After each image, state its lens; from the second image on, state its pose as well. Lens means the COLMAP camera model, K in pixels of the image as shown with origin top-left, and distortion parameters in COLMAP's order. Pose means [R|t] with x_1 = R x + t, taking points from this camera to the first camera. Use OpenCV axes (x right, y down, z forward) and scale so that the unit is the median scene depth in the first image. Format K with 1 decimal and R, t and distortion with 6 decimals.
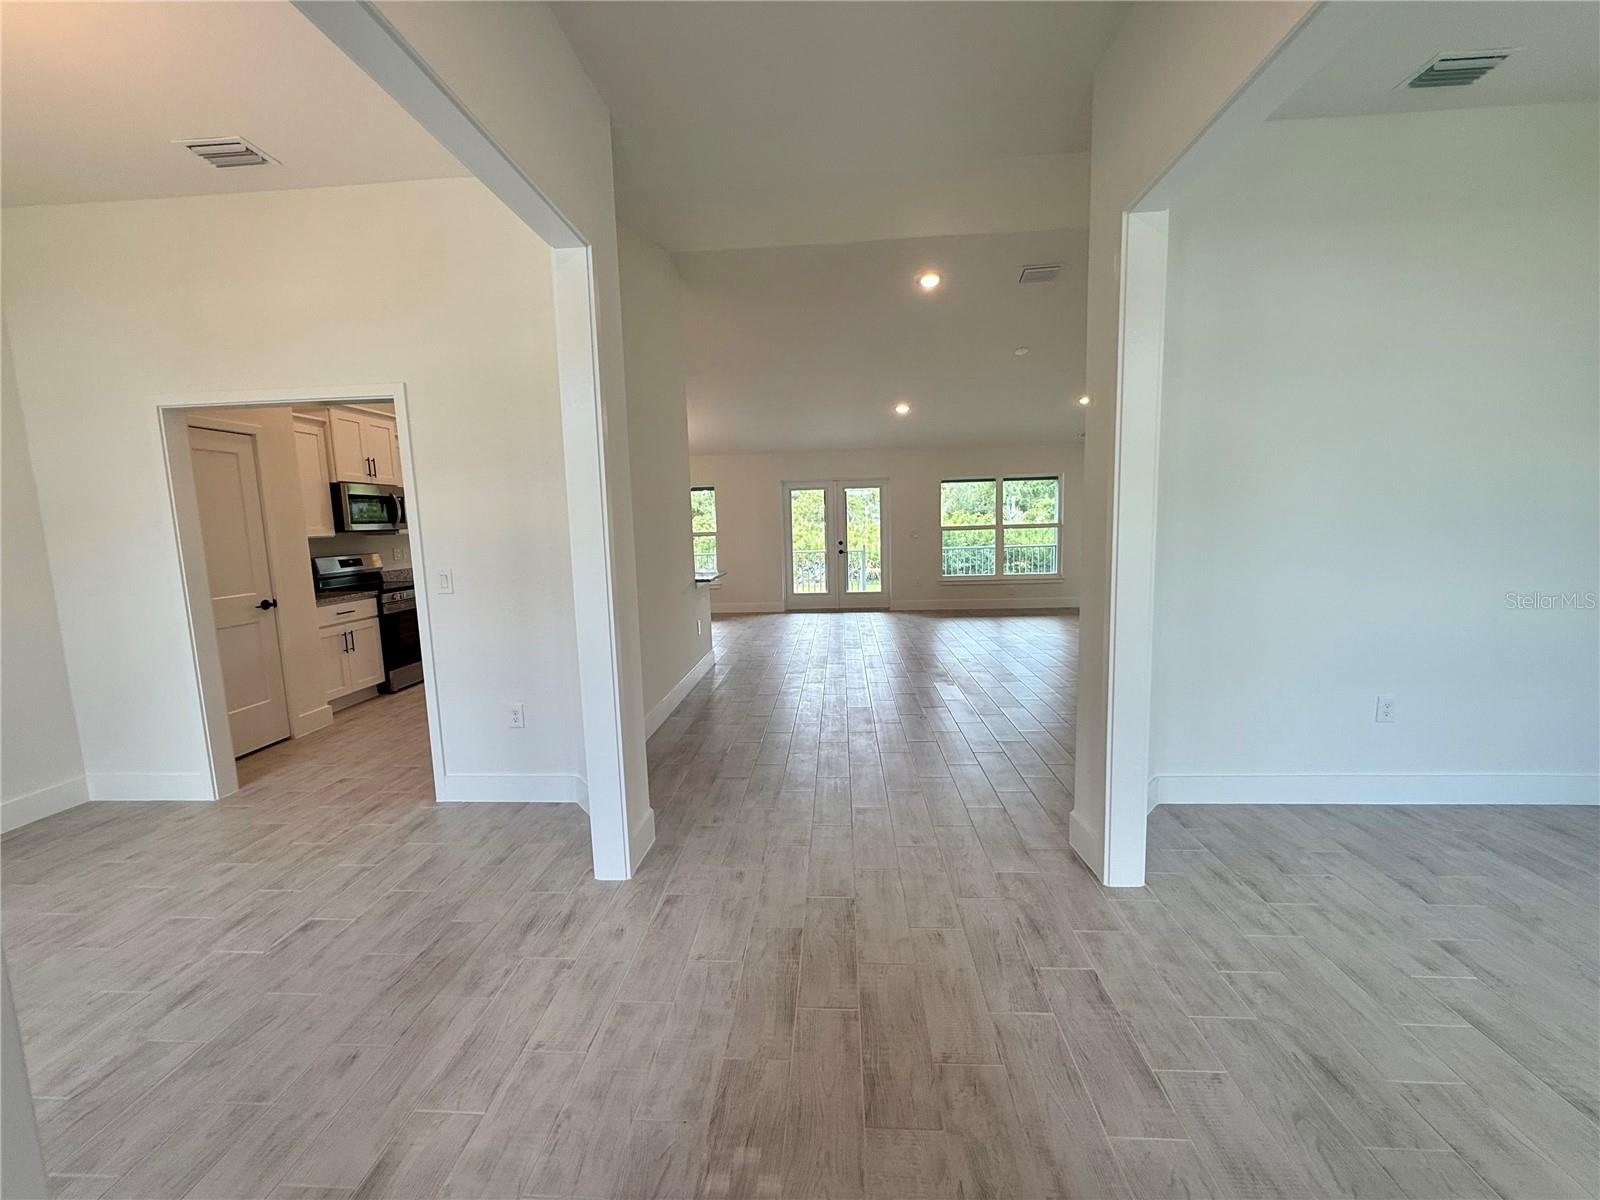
lens RADIAL K [[643.8, 0, 821.9], [0, 643.8, 600.3], [0, 0, 1]] dist [0.000584, 0.000112]
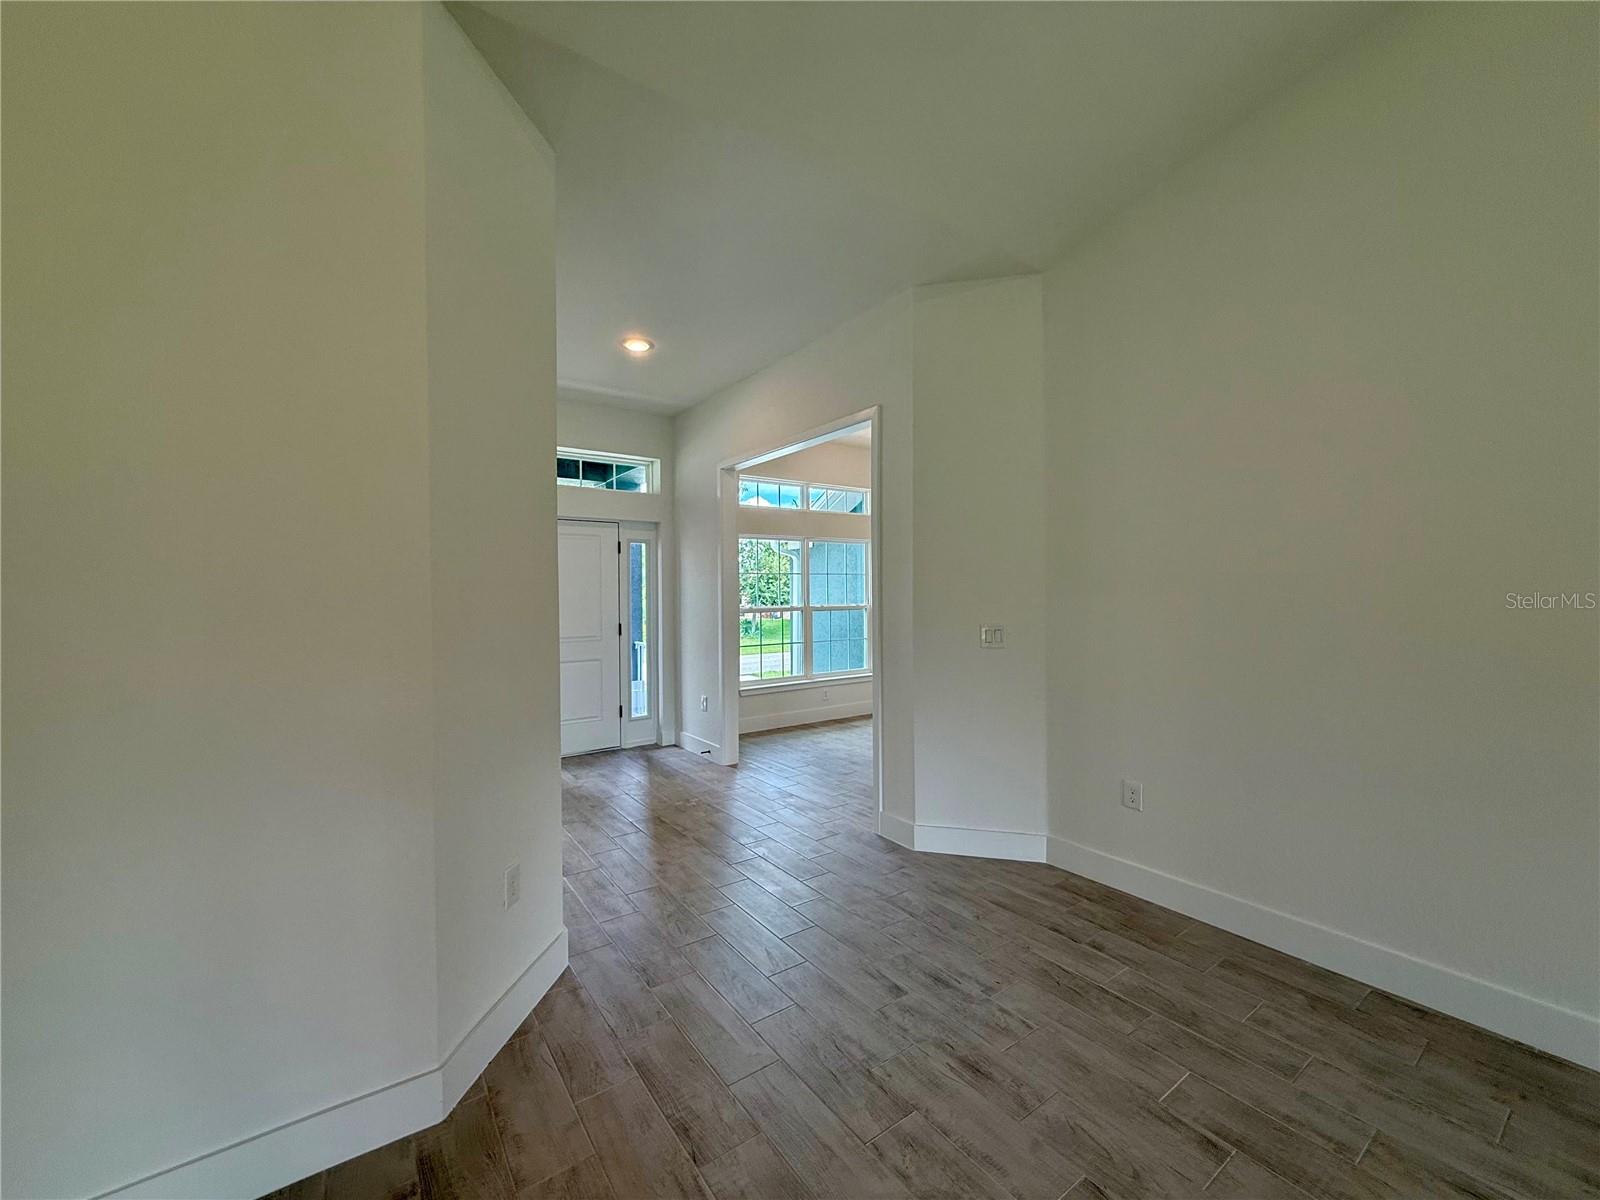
lens RADIAL K [[643.8, 0, 821.9], [0, 643.8, 600.3], [0, 0, 1]] dist [0.000584, 0.000112]
pose [[-0.780016, 0.046407, -0.624037, 0.950469], [-0.043504, 0.990812, 0.128061, -0.388038], [0.624246, 0.127038, -0.770830, 2.729594]]
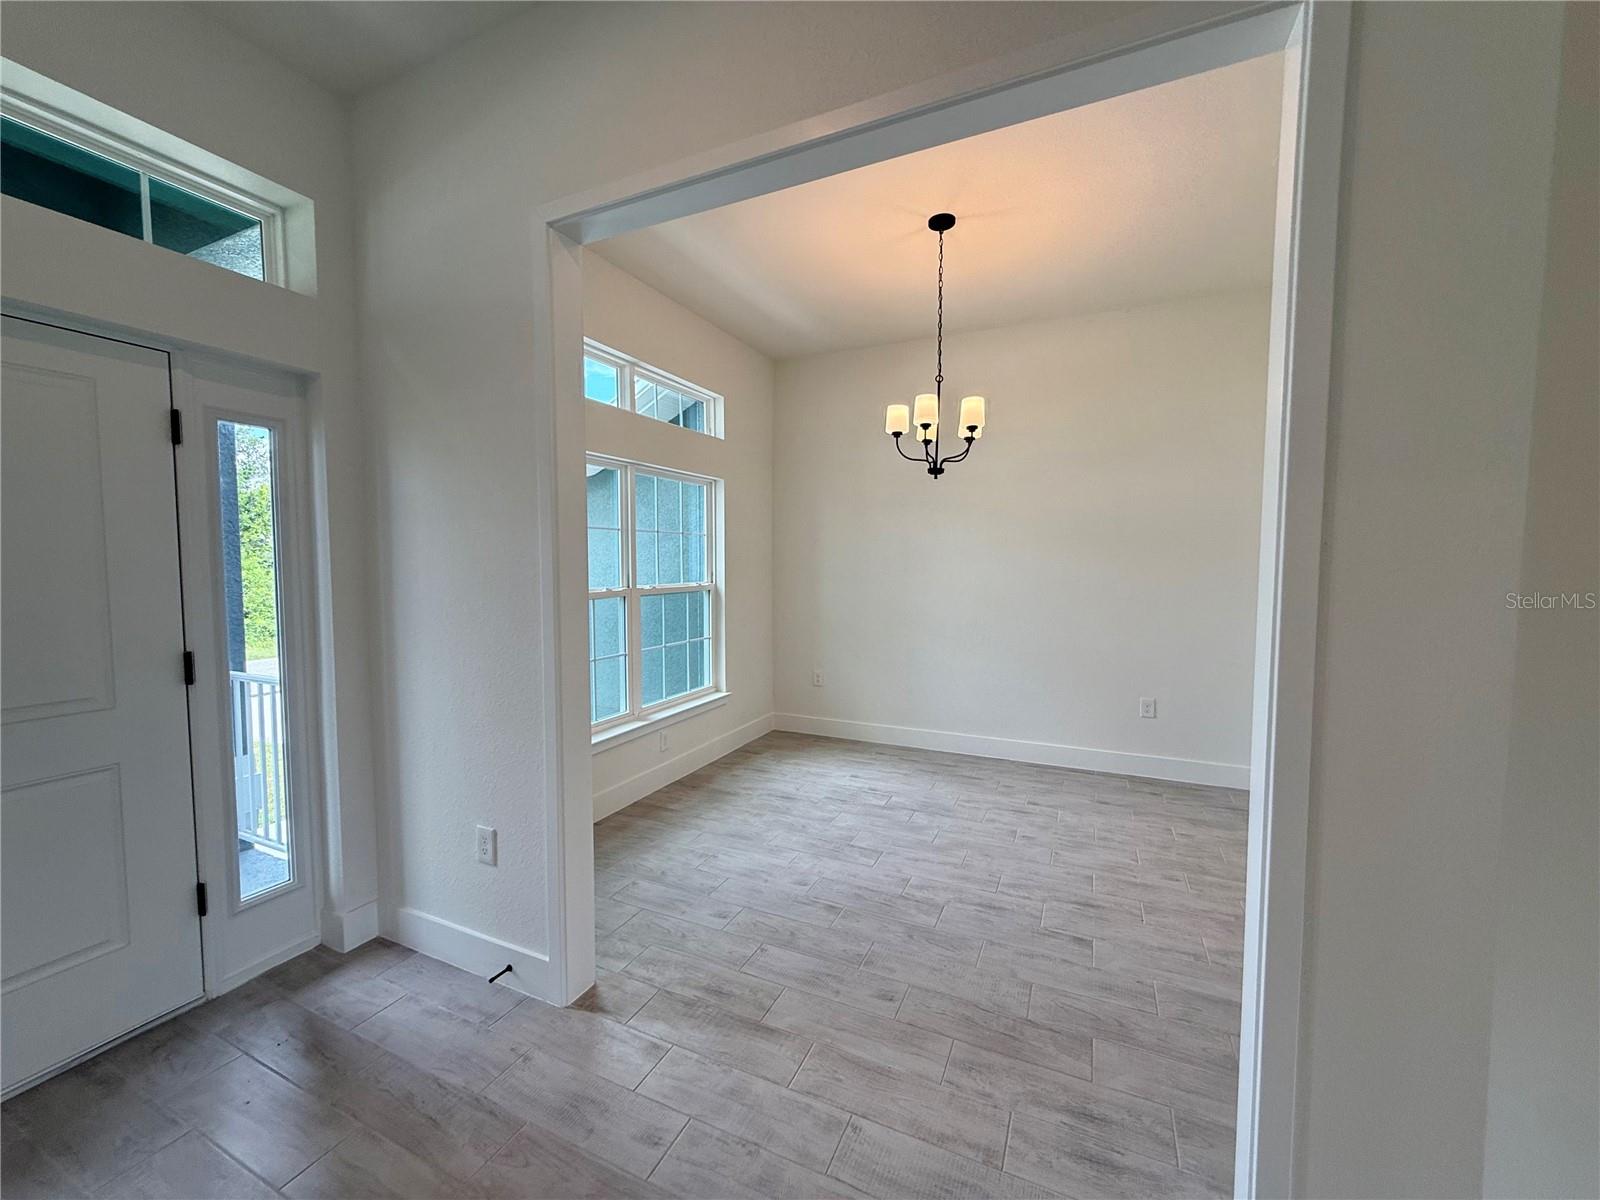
lens RADIAL K [[627.4, 0, 800.0], [0, 627.4, 600.0], [0, 0, 1]] dist [-0.001604, -0.000245]
pose [[-0.392090, 0.083762, -0.916105, 0.329400], [-0.102176, 0.985719, 0.133858, -0.160019], [0.914235, 0.146088, -0.377933, 1.068923]]
